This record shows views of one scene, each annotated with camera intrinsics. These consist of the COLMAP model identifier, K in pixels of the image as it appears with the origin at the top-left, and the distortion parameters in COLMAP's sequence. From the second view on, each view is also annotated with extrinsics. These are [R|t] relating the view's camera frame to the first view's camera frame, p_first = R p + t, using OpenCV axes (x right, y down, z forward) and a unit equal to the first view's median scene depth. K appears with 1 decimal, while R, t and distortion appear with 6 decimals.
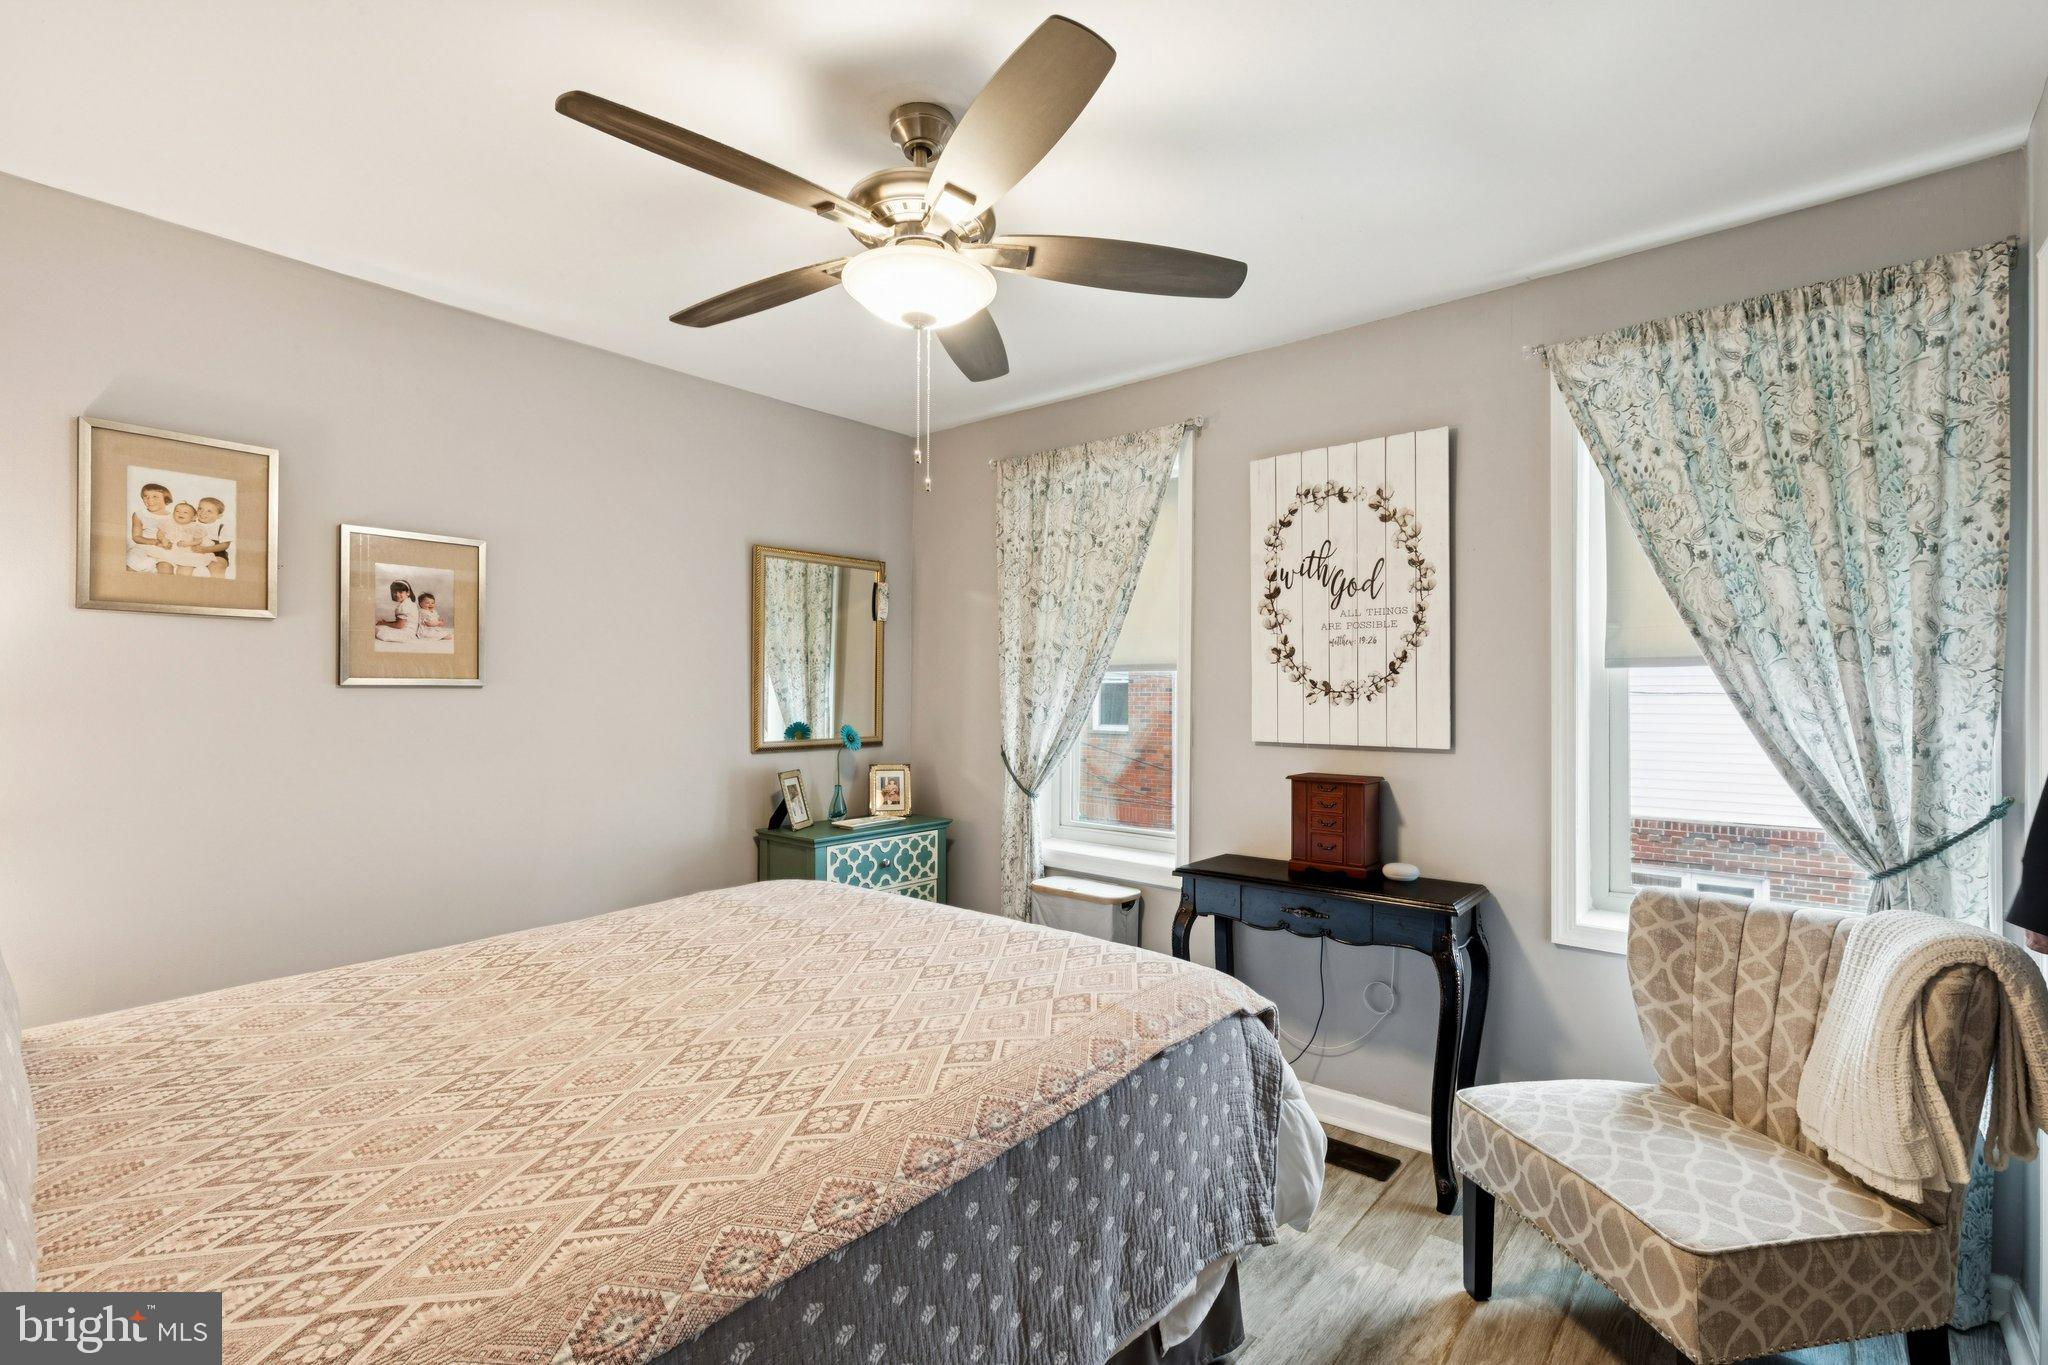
lens RADIAL K [[925.5, 0, 1021.6], [0, 925.5, 691.8], [0, 0, 1]] dist [0.006975, -0.002138]
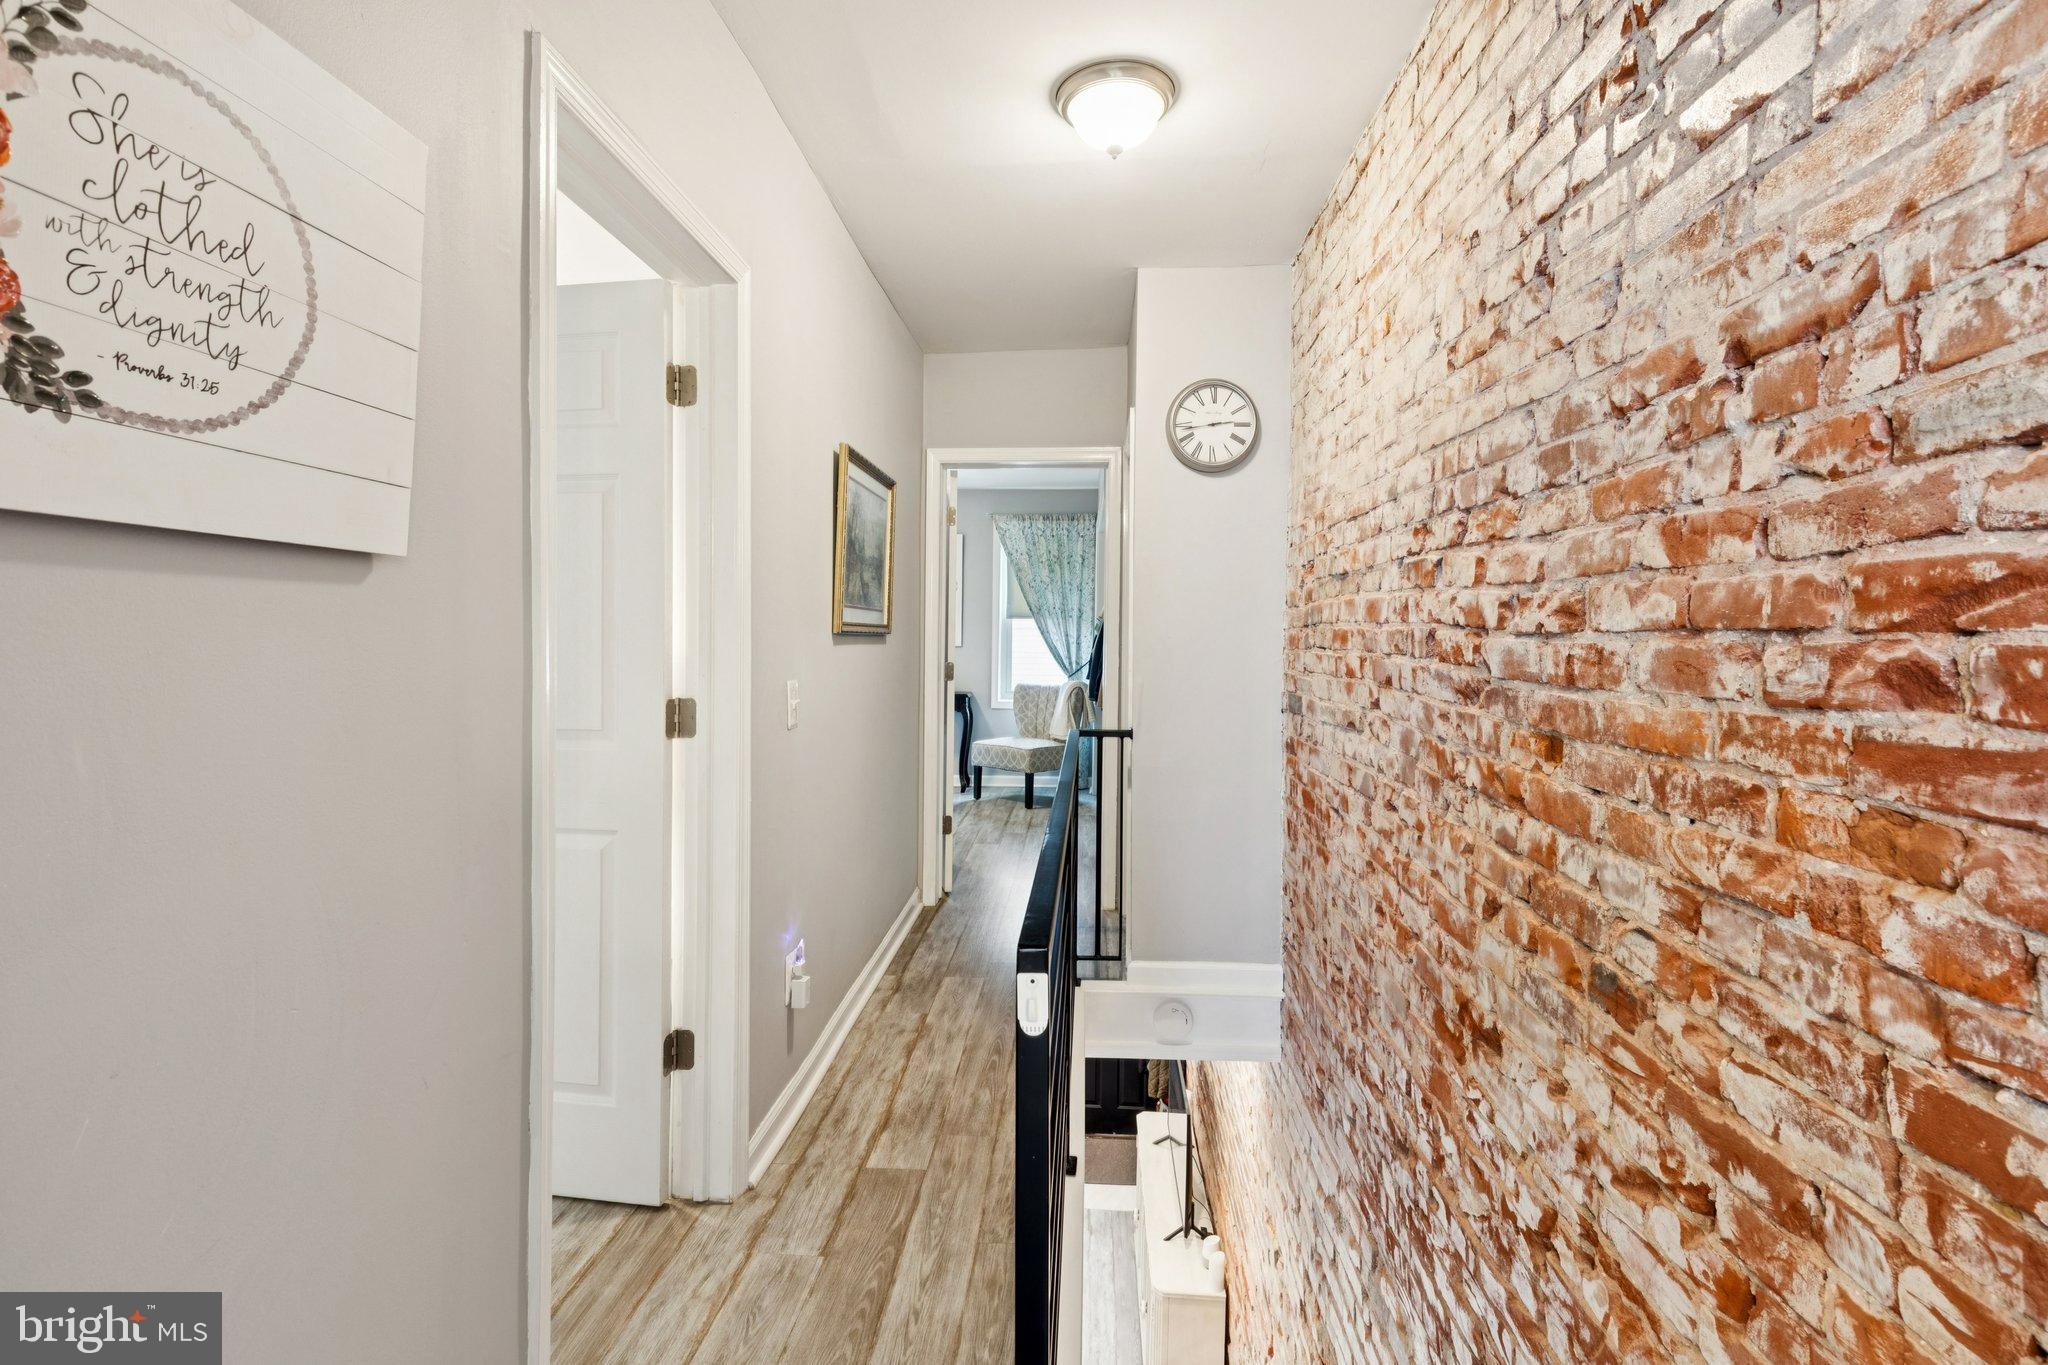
lens RADIAL K [[925.5, 0, 1024.5], [0, 925.5, 672.7], [0, 0, 1]] dist [0.006975, -0.002138]
pose [[0.824237, -0.011139, 0.566136, -0.651142], [-0.011194, 0.999291, 0.035959, 0.024466], [-0.566135, -0.035976, 0.823527, -0.959014]]
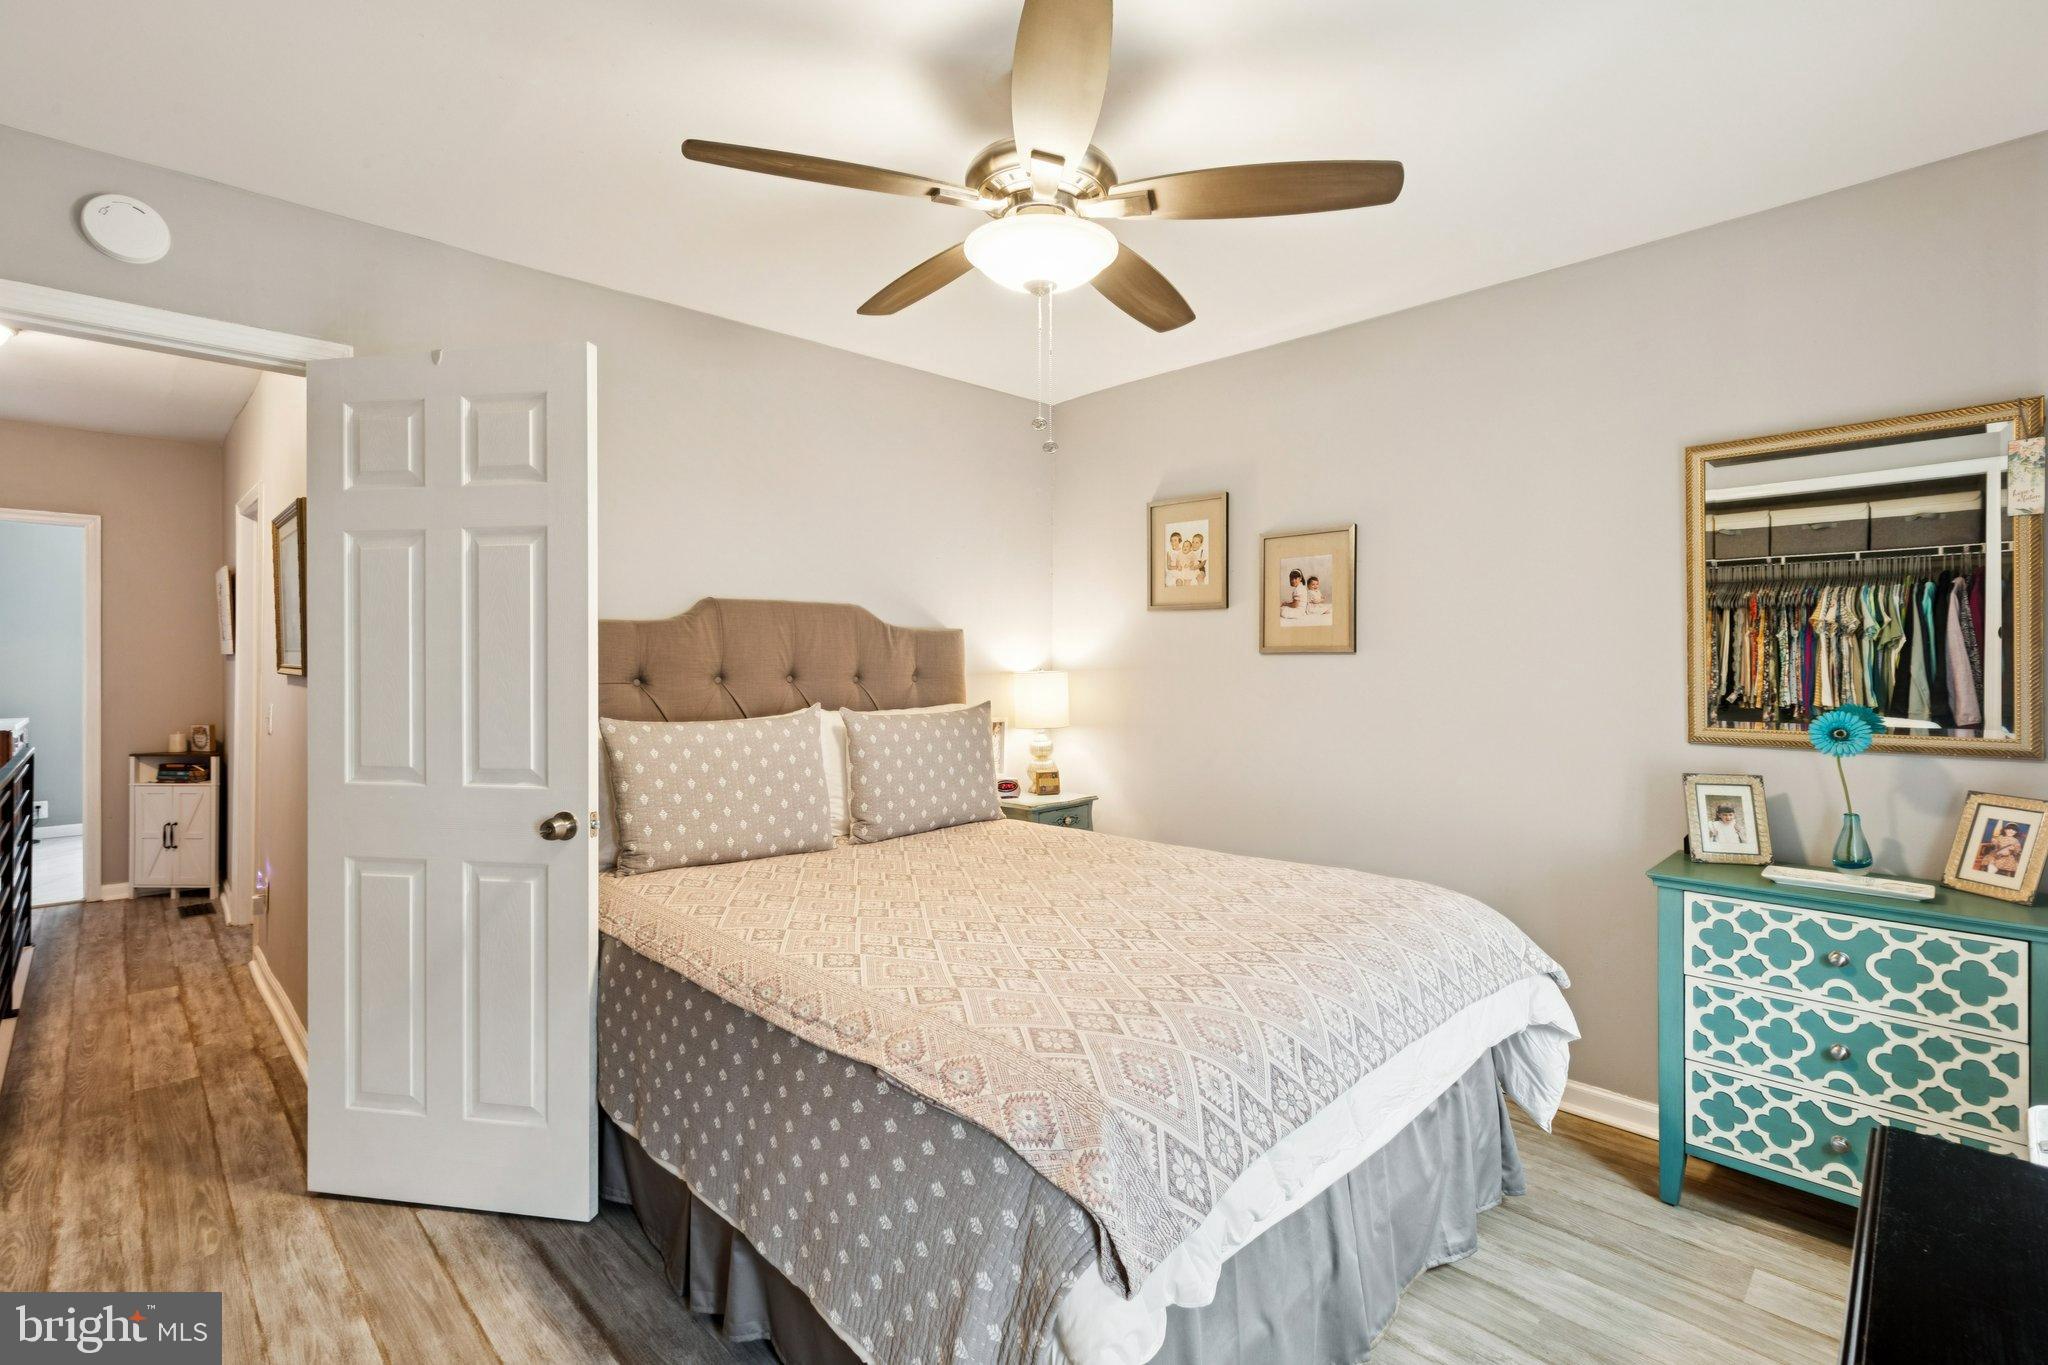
lens RADIAL K [[925.5, 0, 1033.2], [0, 925.5, 678.0], [0, 0, 1]] dist [0.006975, -0.002138]
pose [[-0.092106, 0.021932, -0.995508, 0.715480], [0.003618, 0.999758, 0.021691, -0.001092], [0.995743, -0.001604, -0.092163, 0.875417]]
